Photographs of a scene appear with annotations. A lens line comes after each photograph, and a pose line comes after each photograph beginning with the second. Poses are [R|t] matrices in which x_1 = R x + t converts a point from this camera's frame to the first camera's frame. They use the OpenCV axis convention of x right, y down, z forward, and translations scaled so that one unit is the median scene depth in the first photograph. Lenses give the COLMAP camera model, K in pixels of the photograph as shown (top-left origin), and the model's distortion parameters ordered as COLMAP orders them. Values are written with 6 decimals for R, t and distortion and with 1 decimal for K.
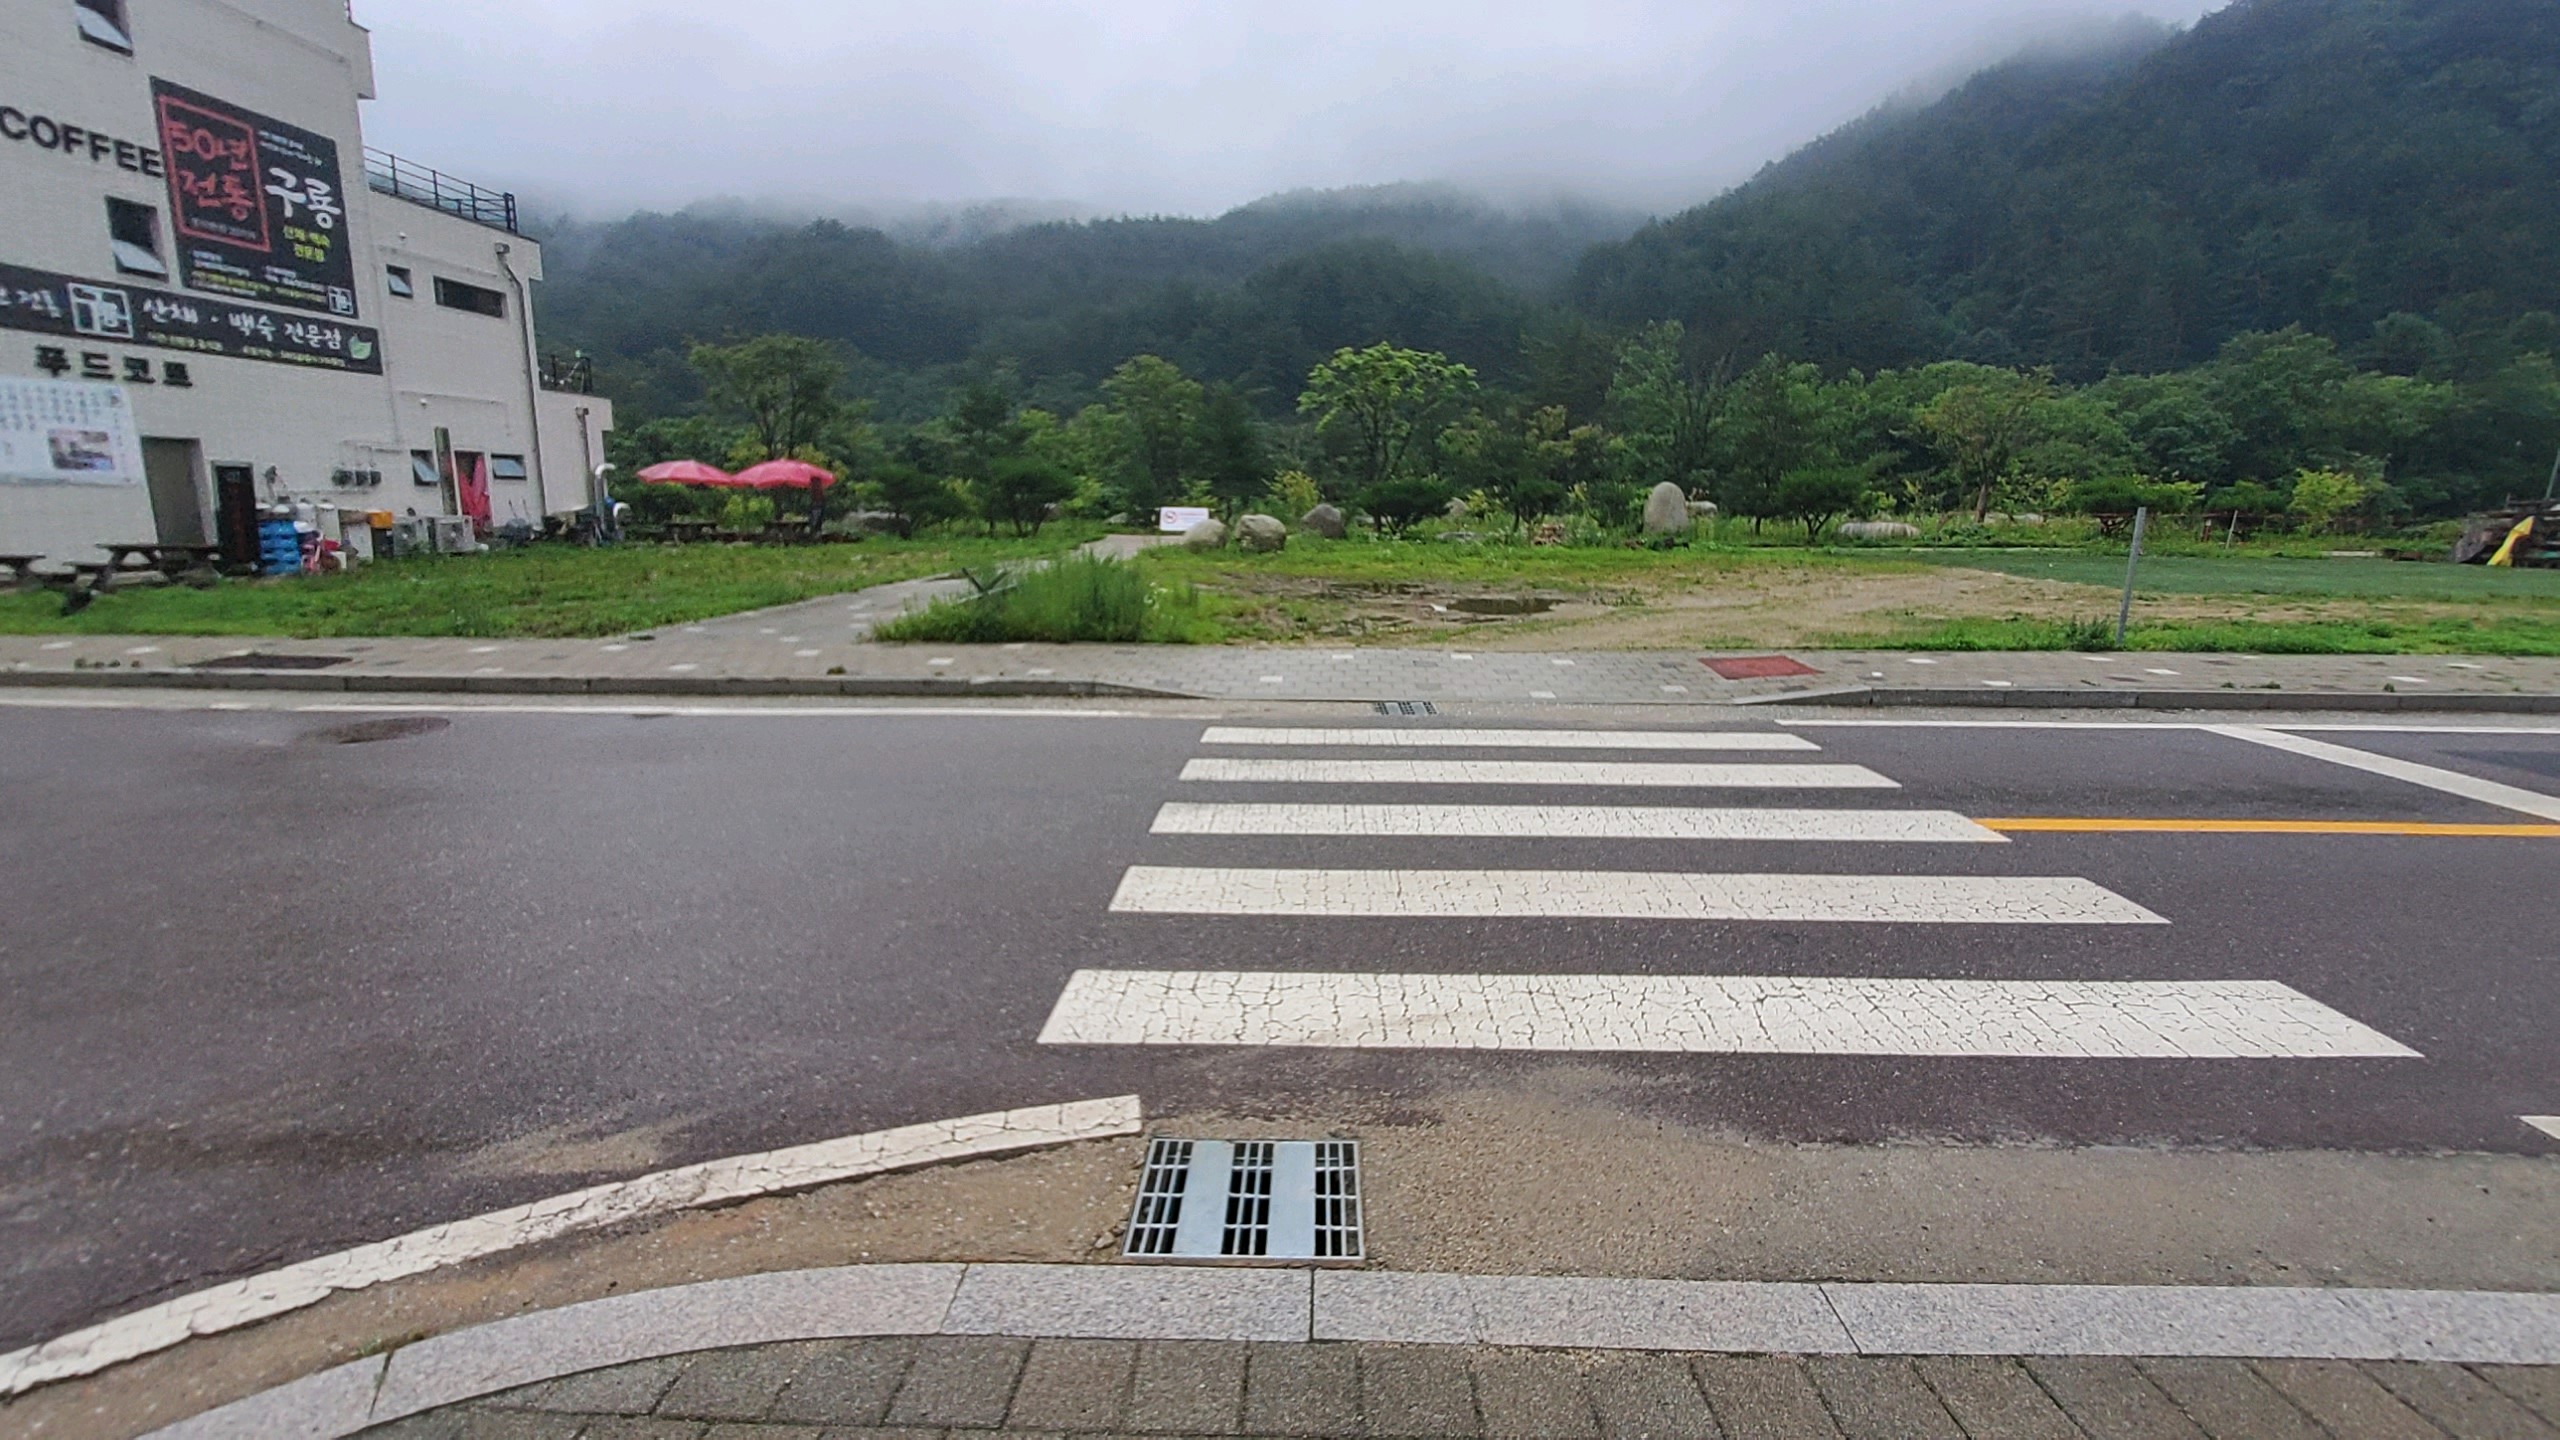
lens RADIAL K [[1028.3, 0, 1306.8], [0, 1028.3, 712.2], [0, 0, 1]] dist [-0.000212, -0.004621]
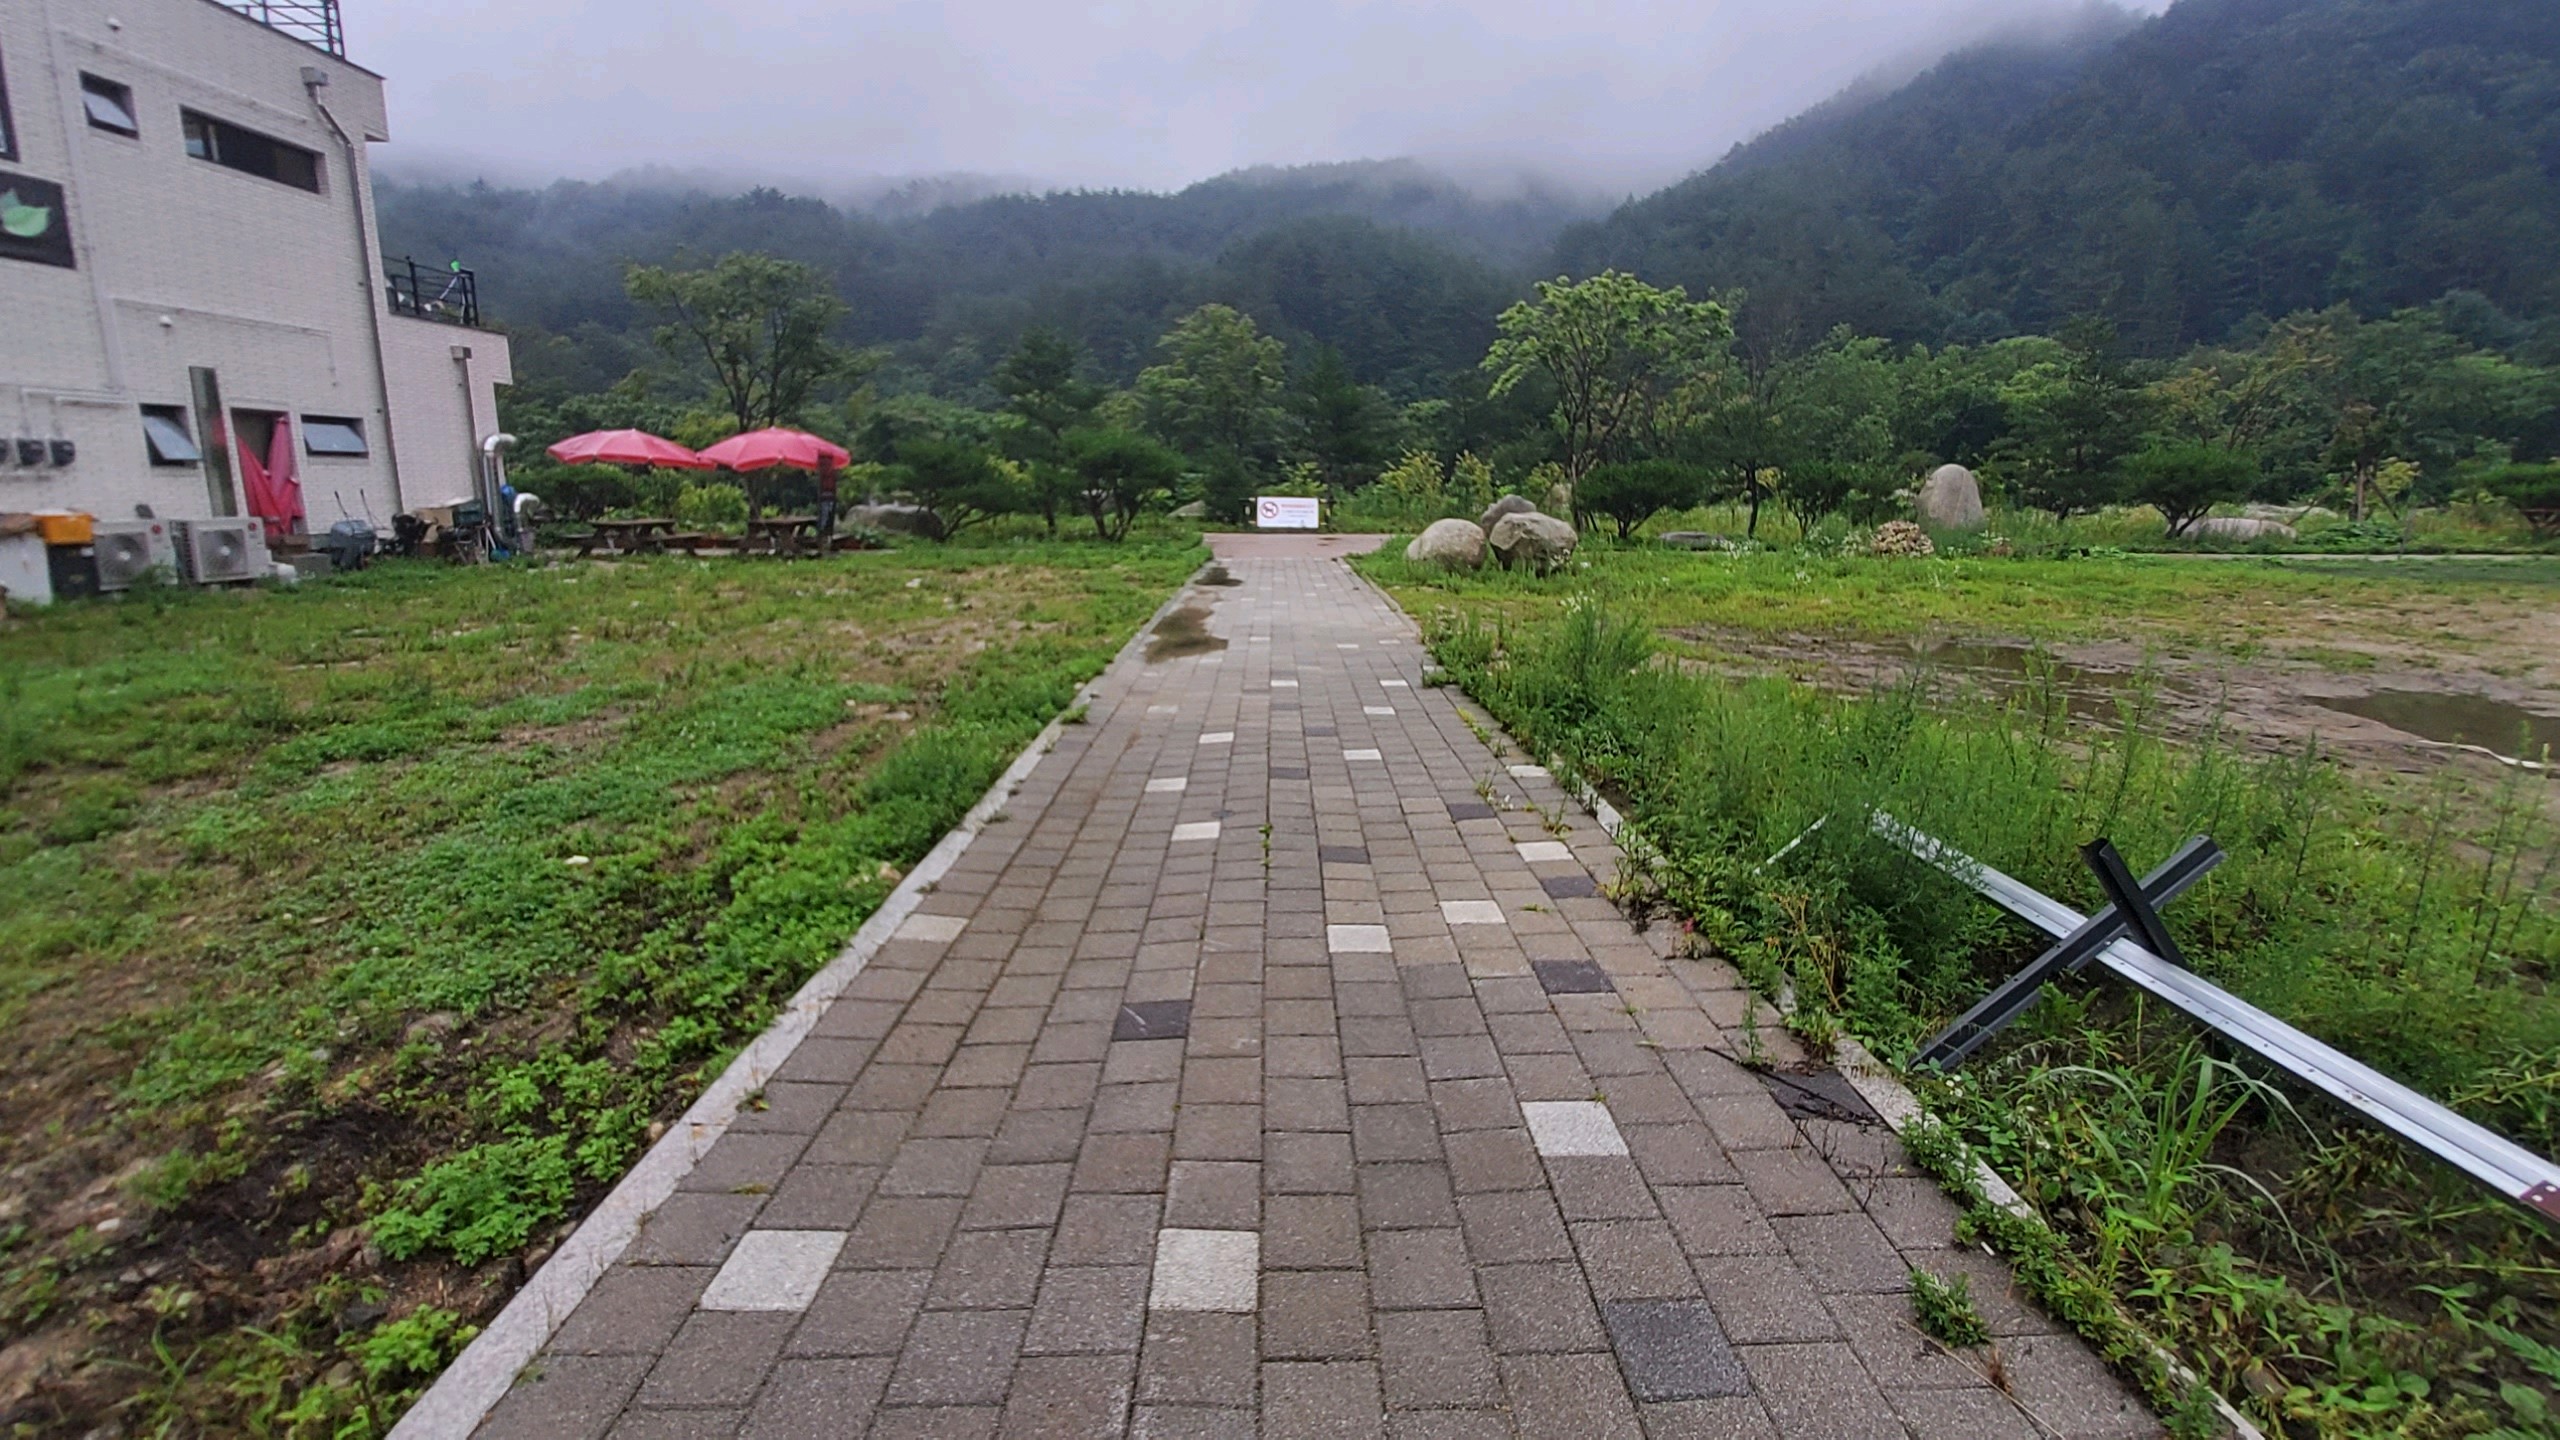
lens RADIAL K [[1028.3, 0, 1306.8], [0, 1028.3, 712.2], [0, 0, 1]] dist [-0.000212, -0.004621]
pose [[0.998939, -0.009514, 0.045064, -0.177807], [0.008908, 0.999867, 0.013636, -0.060999], [-0.045188, -0.013220, 0.998891, 0.285153]]
